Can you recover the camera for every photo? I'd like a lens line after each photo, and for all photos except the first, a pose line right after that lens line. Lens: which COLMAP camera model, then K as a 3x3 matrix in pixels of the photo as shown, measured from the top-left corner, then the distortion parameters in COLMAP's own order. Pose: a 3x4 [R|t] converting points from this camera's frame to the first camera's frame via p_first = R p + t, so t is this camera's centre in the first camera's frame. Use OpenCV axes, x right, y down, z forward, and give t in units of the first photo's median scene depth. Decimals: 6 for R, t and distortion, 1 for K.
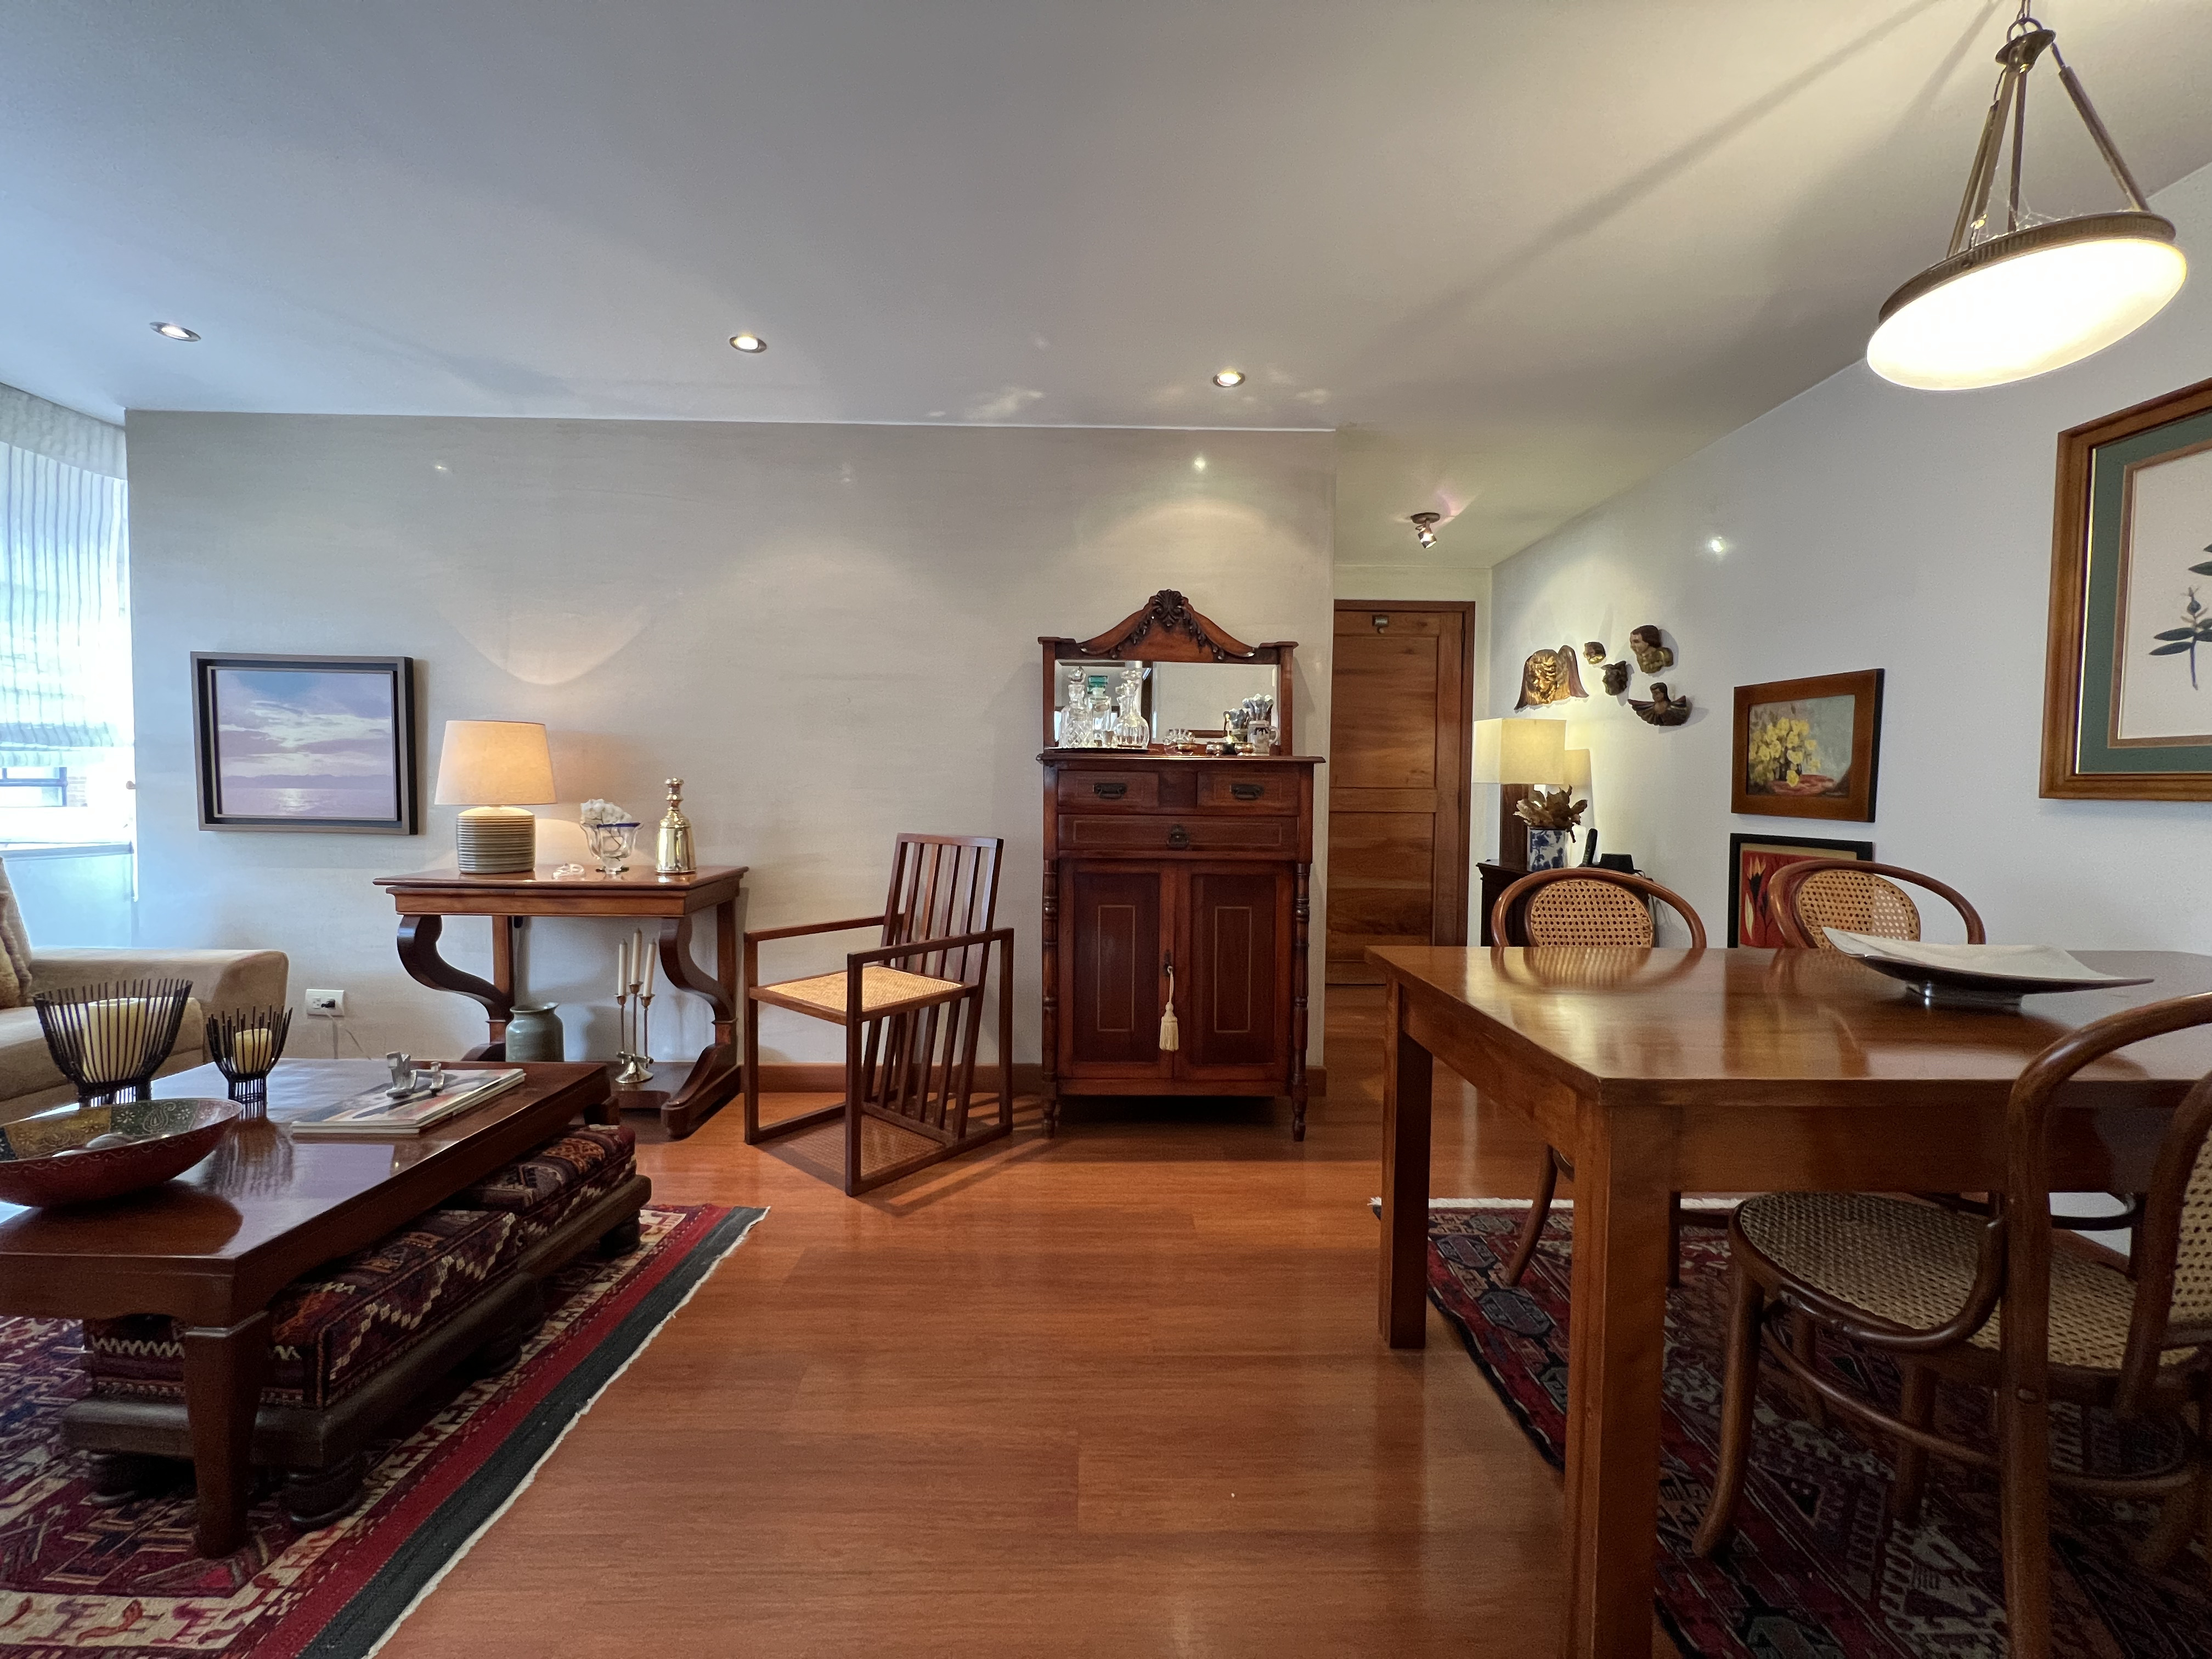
lens RADIAL K [[884.4, 0, 1103.3], [0, 884.4, 824.7], [0, 0, 1]] dist [-0.000820, -0.000683]
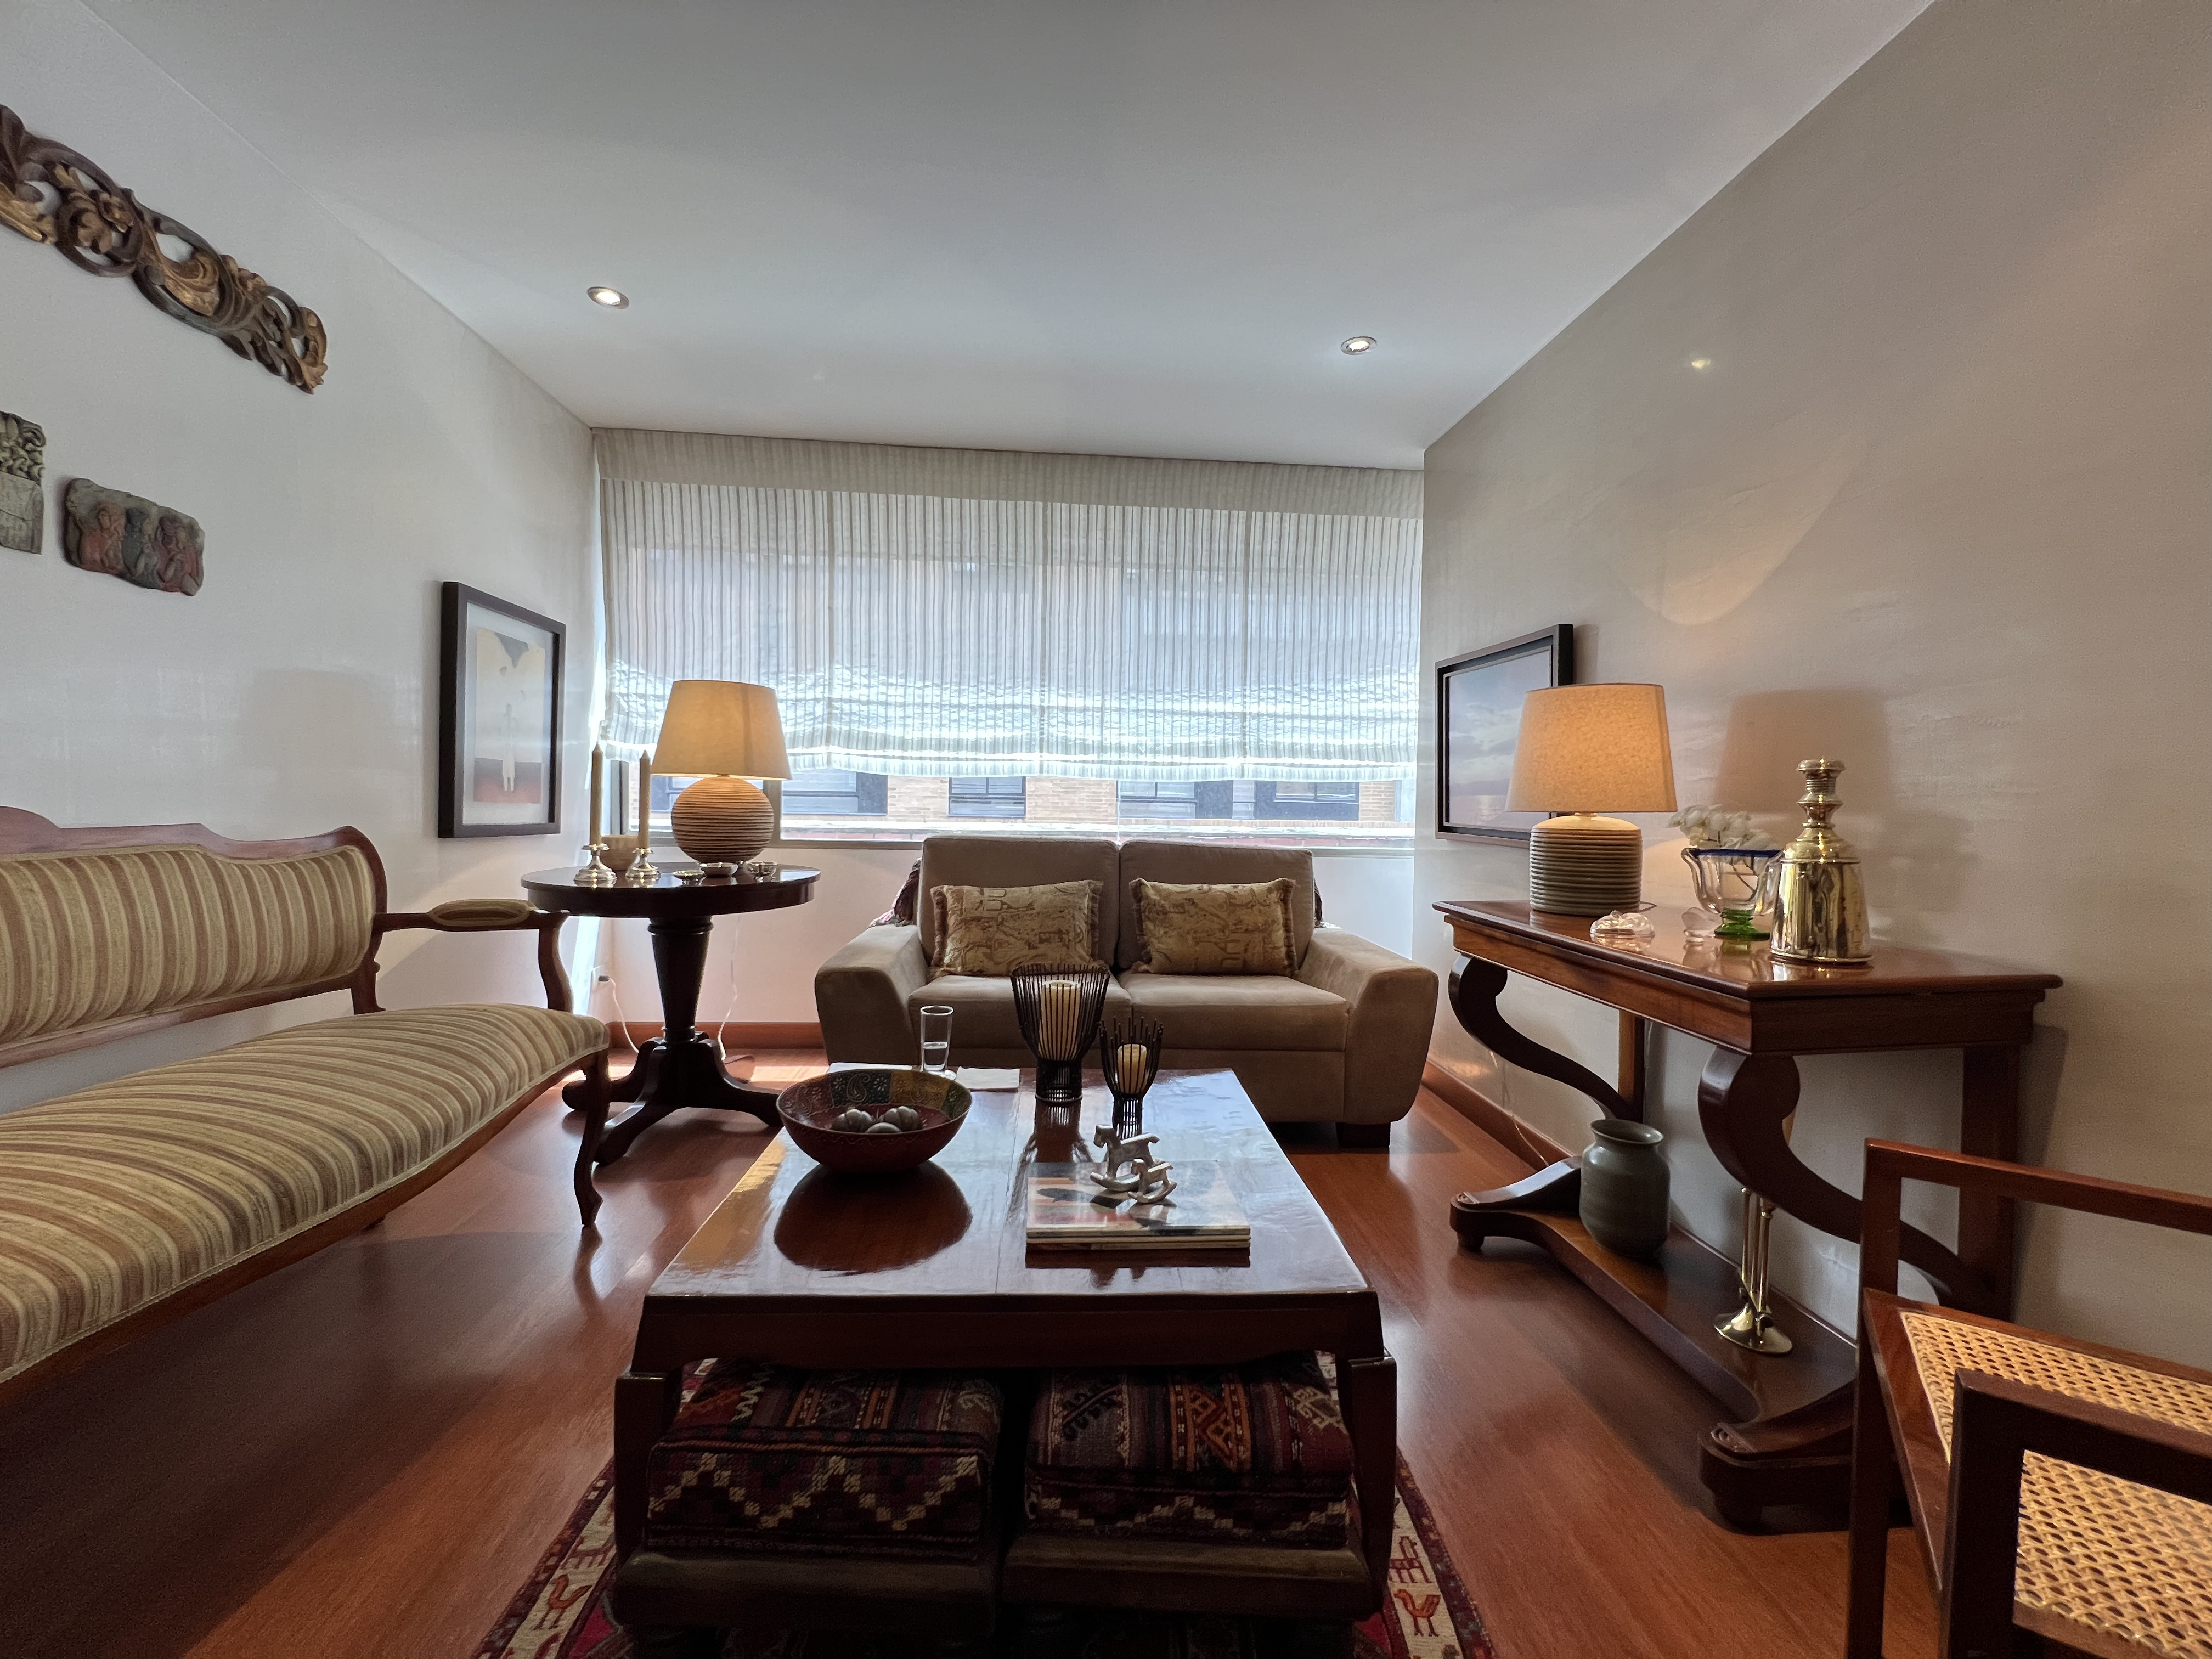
lens RADIAL K [[884.4, 0, 1103.3], [0, 884.4, 824.7], [0, 0, 1]] dist [-0.000820, -0.000683]
pose [[0.061717, 0.016845, -0.997952, -0.059254], [-0.049074, 0.998700, 0.013822, -0.007760], [0.996887, 0.048120, 0.062464, 0.945310]]
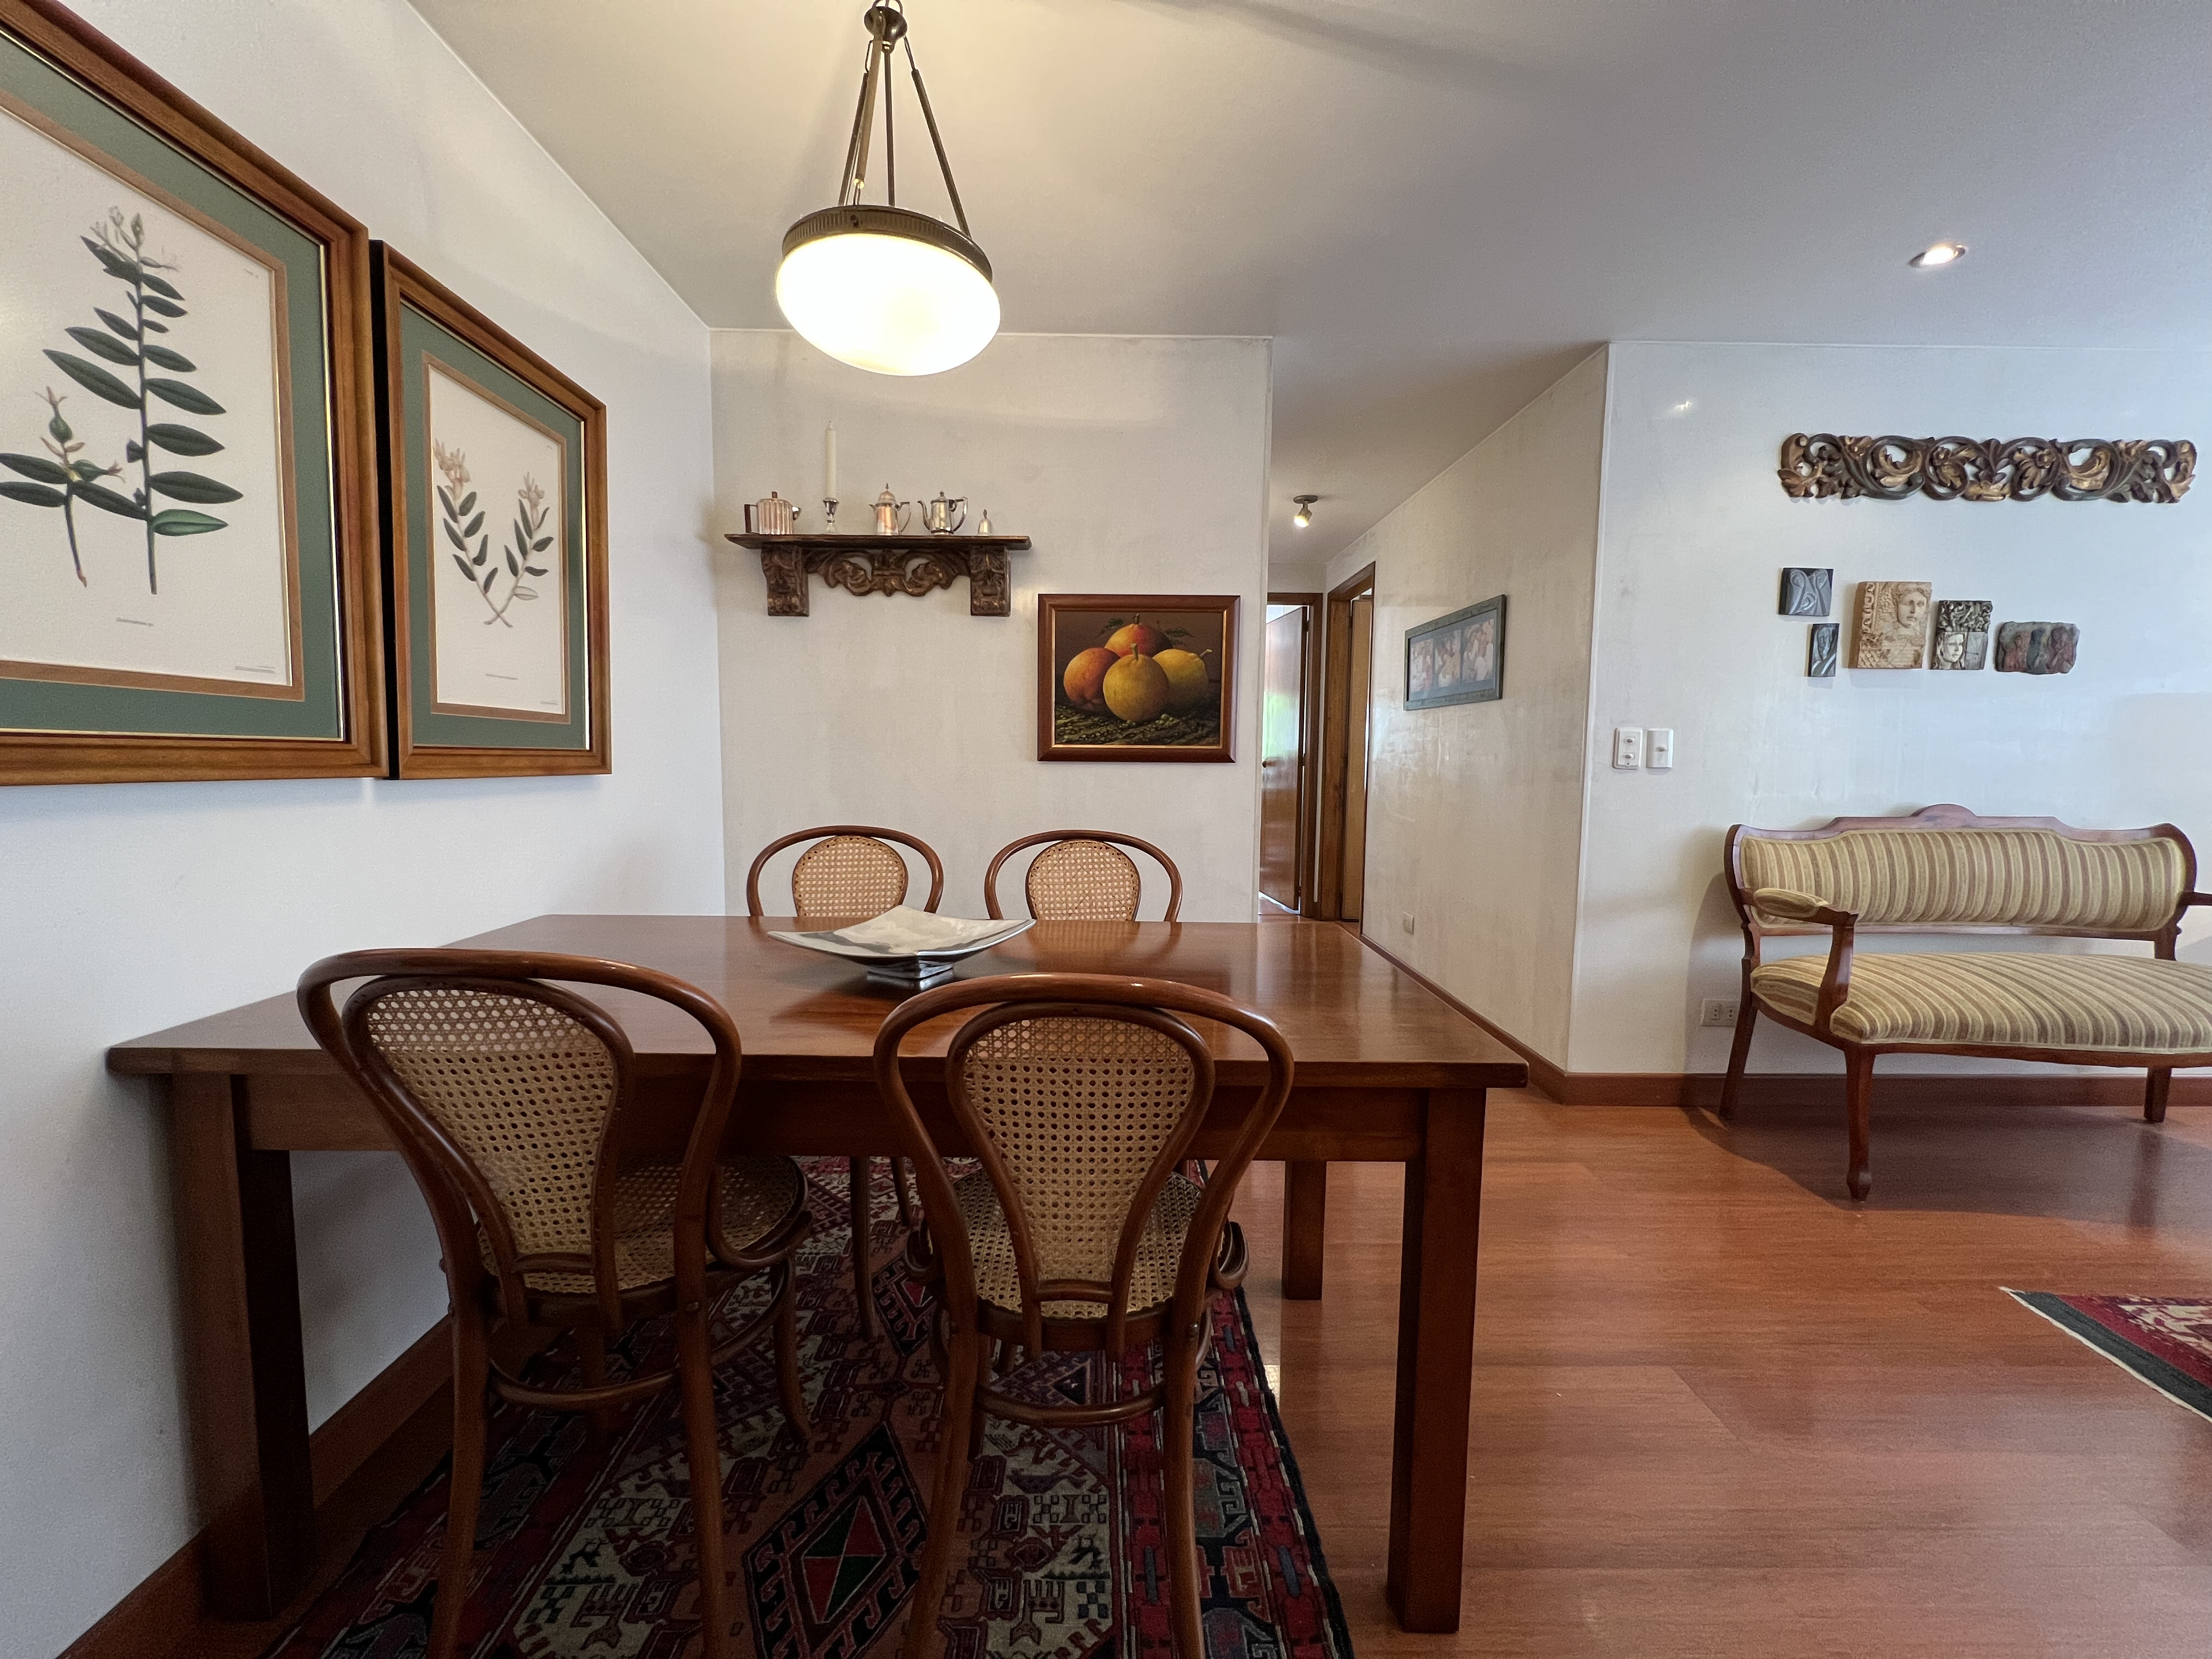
lens RADIAL K [[884.4, 0, 1103.3], [0, 884.4, 824.7], [0, 0, 1]] dist [-0.000820, -0.000683]
pose [[-0.999735, -0.022962, 0.001376, 0.583298], [-0.022618, 0.992141, 0.123067, -0.085384], [-0.004192, 0.123003, -0.992397, 1.567044]]
